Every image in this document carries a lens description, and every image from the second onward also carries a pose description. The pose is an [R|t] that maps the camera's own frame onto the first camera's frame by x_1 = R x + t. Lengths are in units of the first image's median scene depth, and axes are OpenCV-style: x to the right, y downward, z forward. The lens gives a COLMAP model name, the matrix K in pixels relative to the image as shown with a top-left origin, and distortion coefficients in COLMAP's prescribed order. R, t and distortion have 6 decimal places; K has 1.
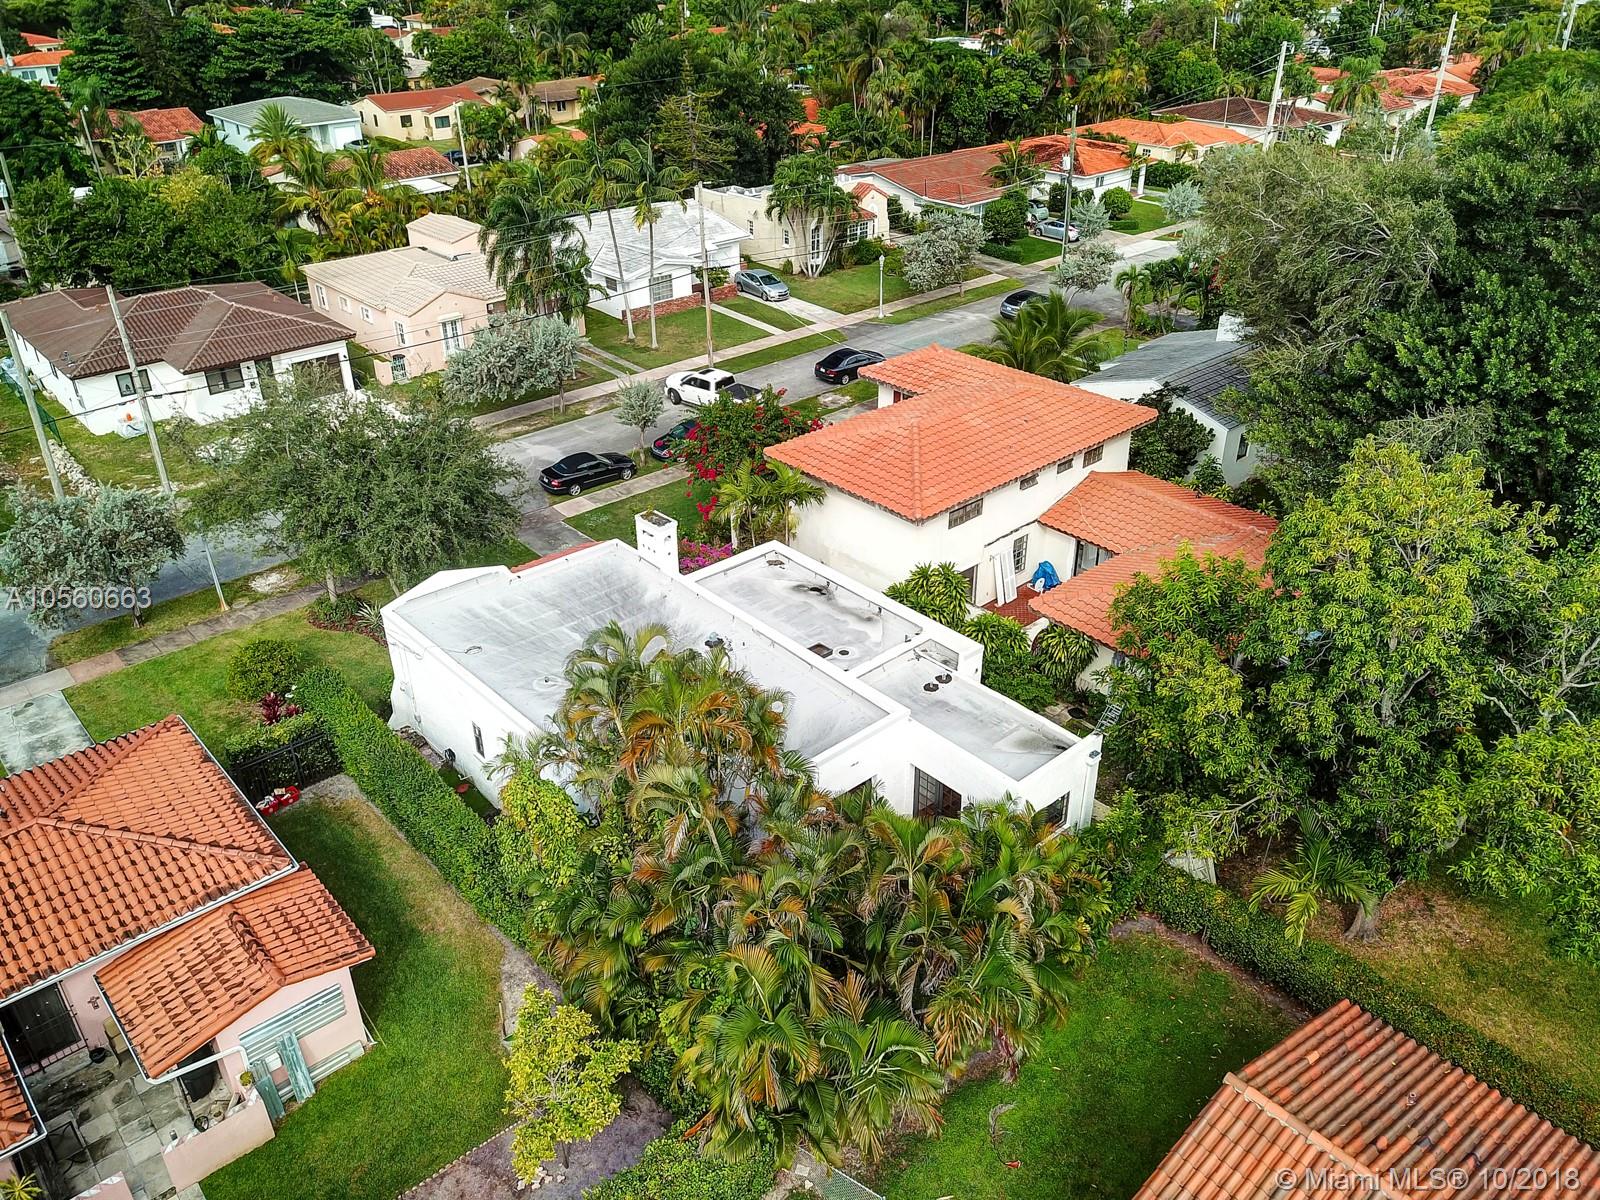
lens RADIAL K [[1232.3, 0, 798.1], [0, 1232.3, 602.4], [0, 0, 1]] dist [0.005169, -0.003628]
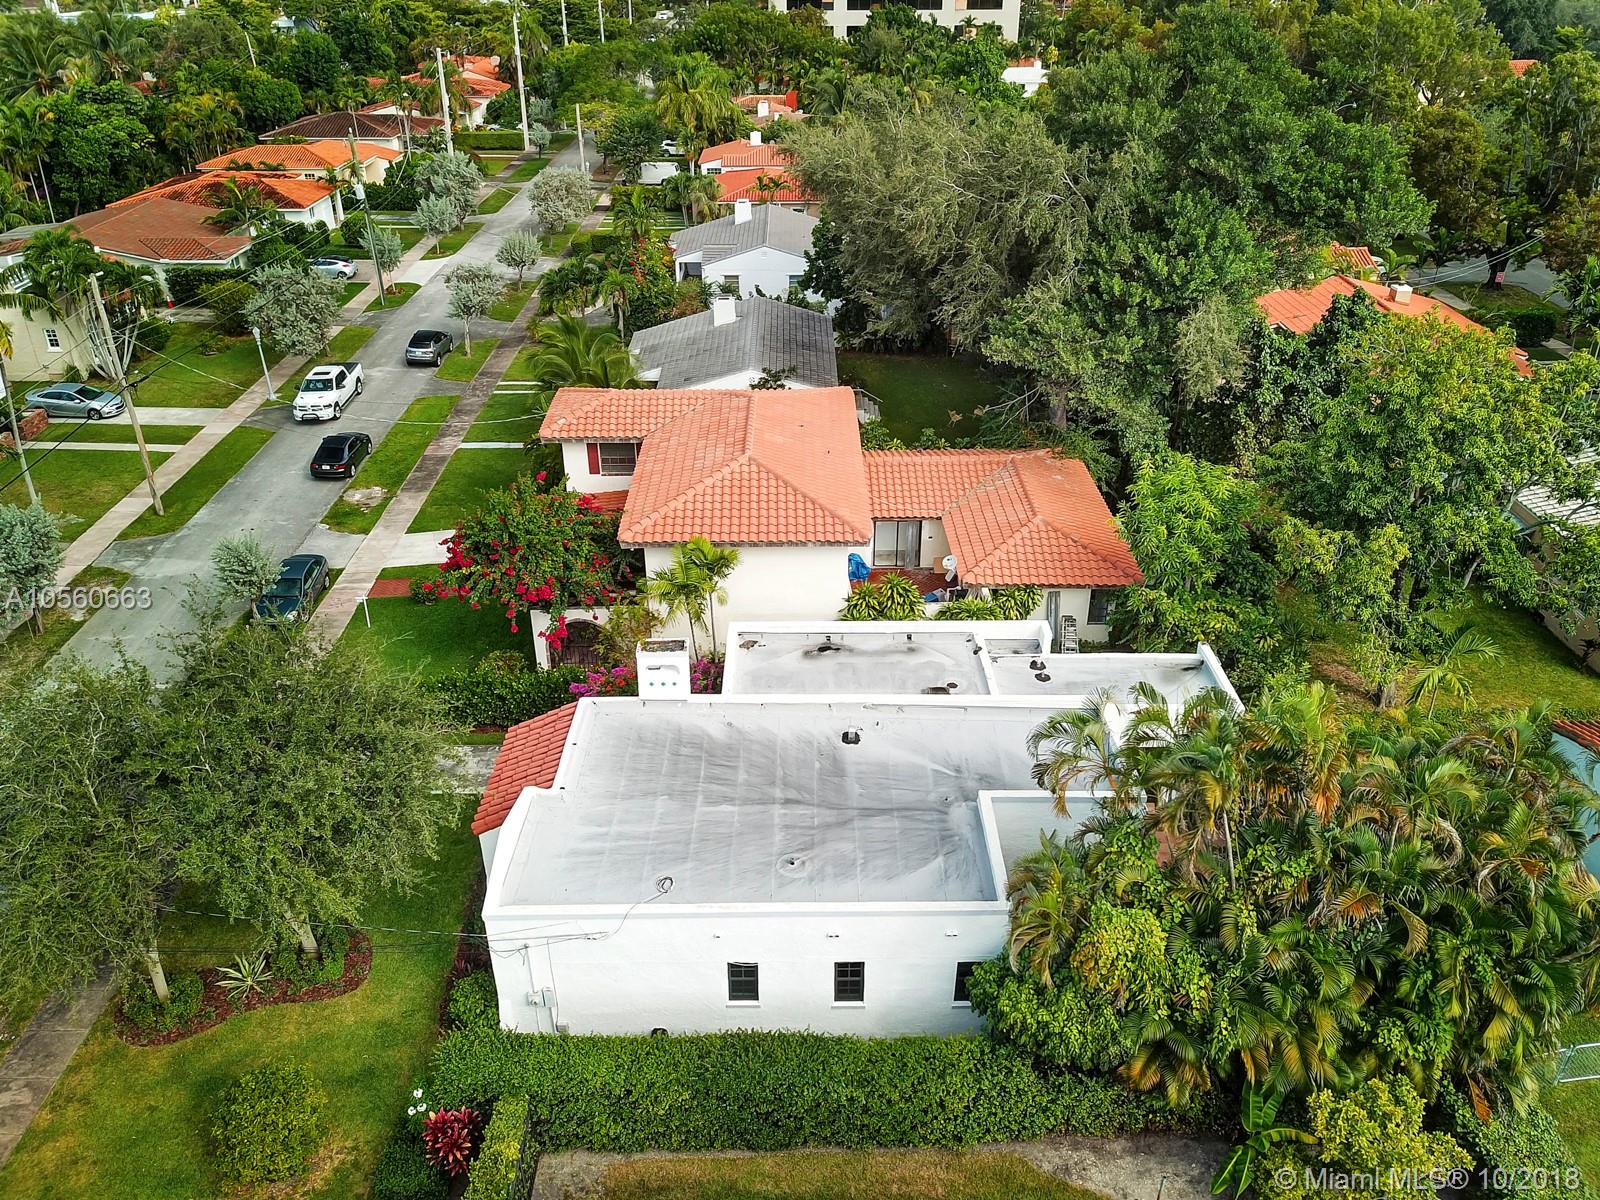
lens RADIAL K [[1232.3, 0, 805.6], [0, 1232.3, 602.9], [0, 0, 1]] dist [0.005169, -0.003628]
pose [[0.660488, -0.360377, 0.658698, -0.340574], [0.366819, 0.920341, 0.135707, -0.100325], [-0.655133, 0.151990, 0.740068, 0.197888]]
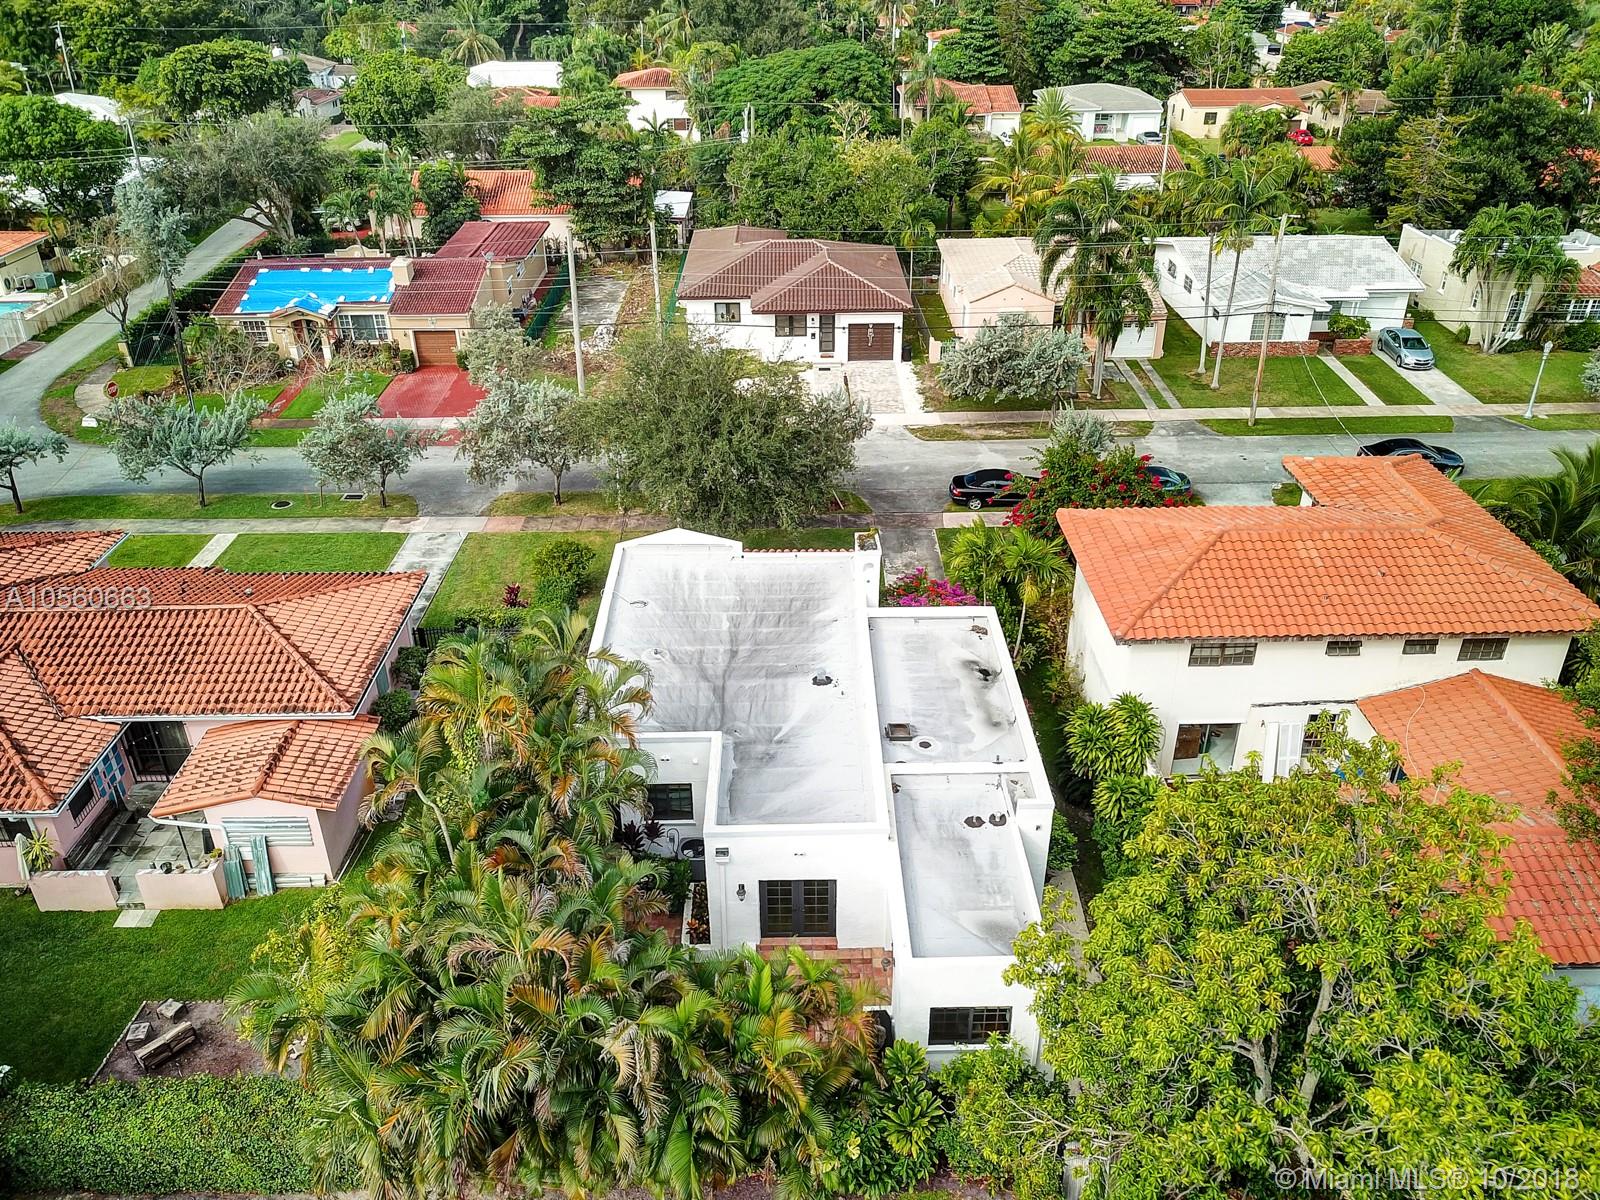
lens RADIAL K [[1232.3, 0, 795.4], [0, 1232.3, 590.0], [0, 0, 1]] dist [0.005169, -0.003628]
pose [[0.752602, 0.319257, -0.575904, 0.237094], [-0.321177, 0.941488, 0.102202, -0.066475], [0.574836, 0.108050, 0.811104, 0.119965]]
